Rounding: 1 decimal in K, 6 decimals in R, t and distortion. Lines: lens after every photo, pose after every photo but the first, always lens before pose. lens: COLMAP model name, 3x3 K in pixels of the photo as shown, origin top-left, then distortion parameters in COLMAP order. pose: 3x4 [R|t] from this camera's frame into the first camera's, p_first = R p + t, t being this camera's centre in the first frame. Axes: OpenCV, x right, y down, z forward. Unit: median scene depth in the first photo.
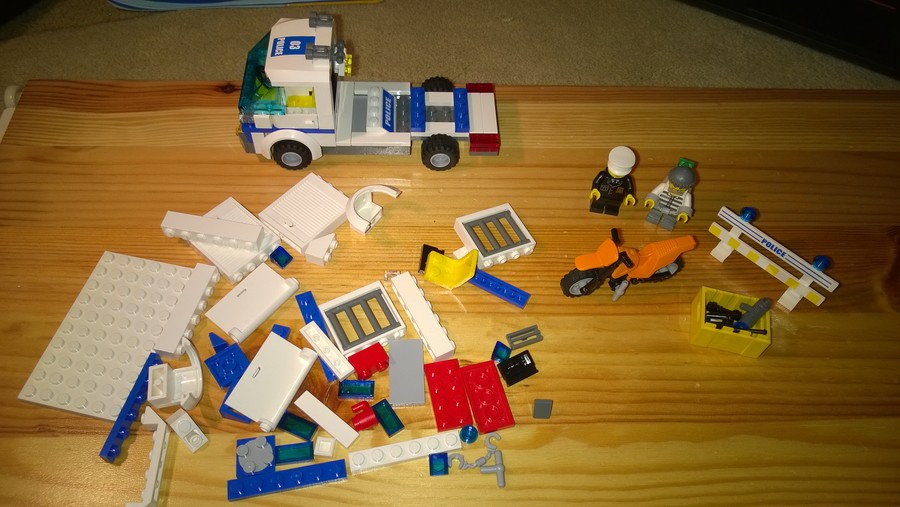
lens RADIAL K [[698.0, 0, 449.4], [0, 698.0, 257.9], [0, 0, 1]] dist [0.016318, -0.055193]
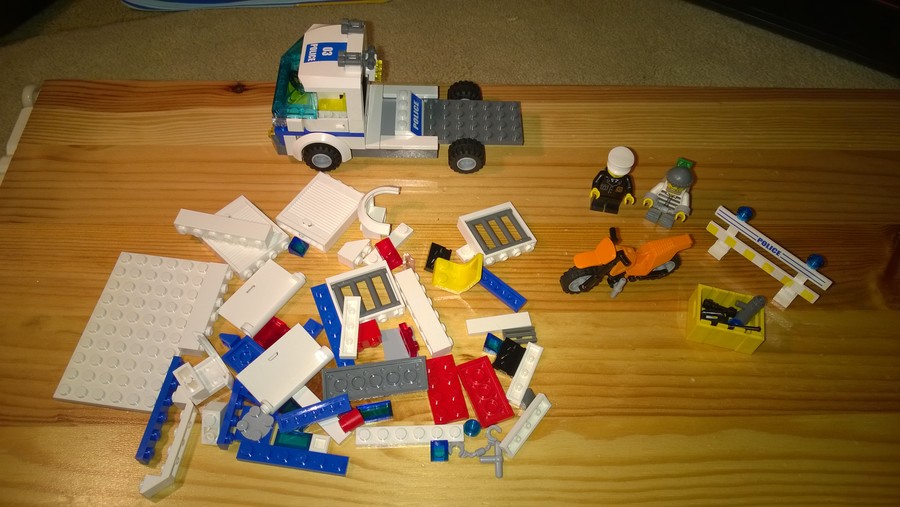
lens RADIAL K [[698.0, 0, 449.3], [0, 698.0, 257.2], [0, 0, 1]] dist [0.016318, -0.055193]
pose [[0.999883, 0.003369, -0.014912, 0.010770], [-0.003203, 0.999932, 0.011188, -0.008493], [0.014949, -0.011139, 0.999826, -0.029089]]
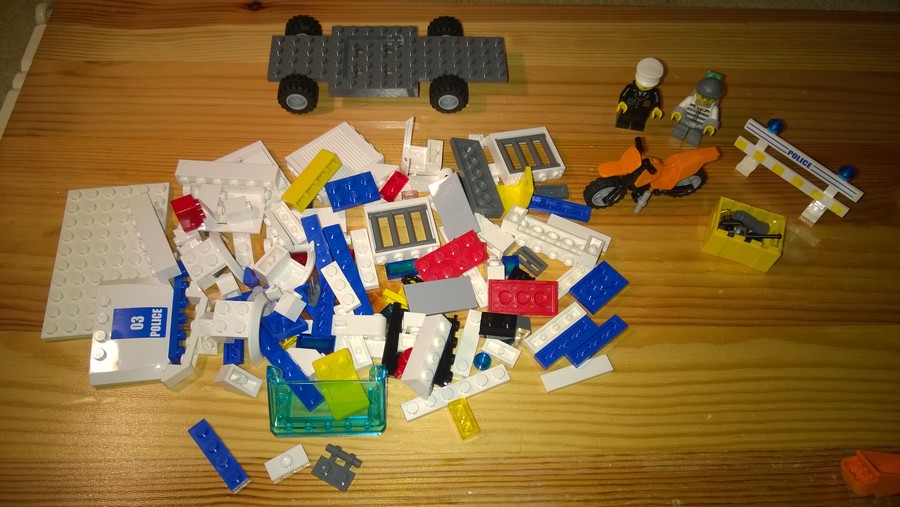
lens RADIAL K [[698.0, 0, 448.5], [0, 698.0, 255.8], [0, 0, 1]] dist [0.016318, -0.055193]
pose [[0.999840, 0.007332, -0.016321, -0.023767], [-0.006407, 0.998407, 0.056057, 0.068864], [0.016706, -0.055944, 0.998294, -0.020753]]
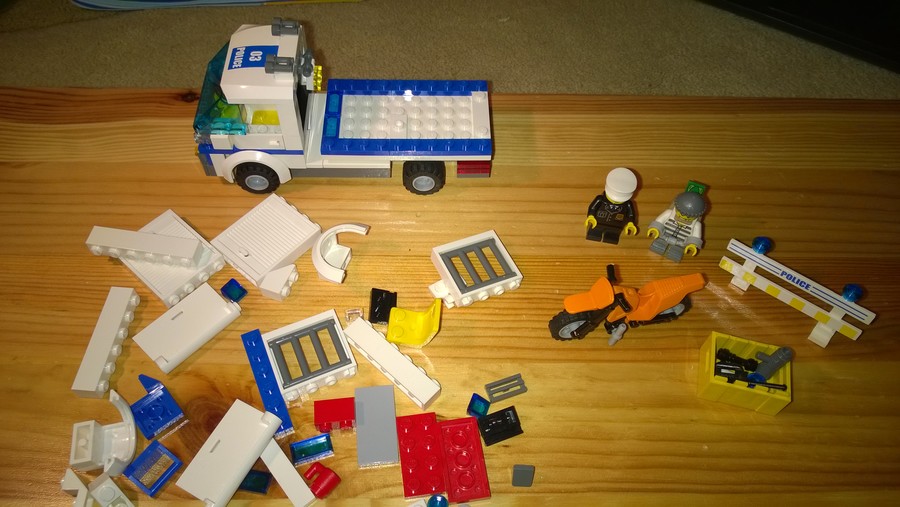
lens RADIAL K [[698.0, 0, 449.2], [0, 698.0, 260.5], [0, 0, 1]] dist [0.016318, -0.055193]
pose [[0.999664, 0.008839, -0.024354, 0.053091], [-0.008597, 0.999913, 0.010040, -0.050649], [0.024441, -0.009827, 0.999653, 0.119722]]
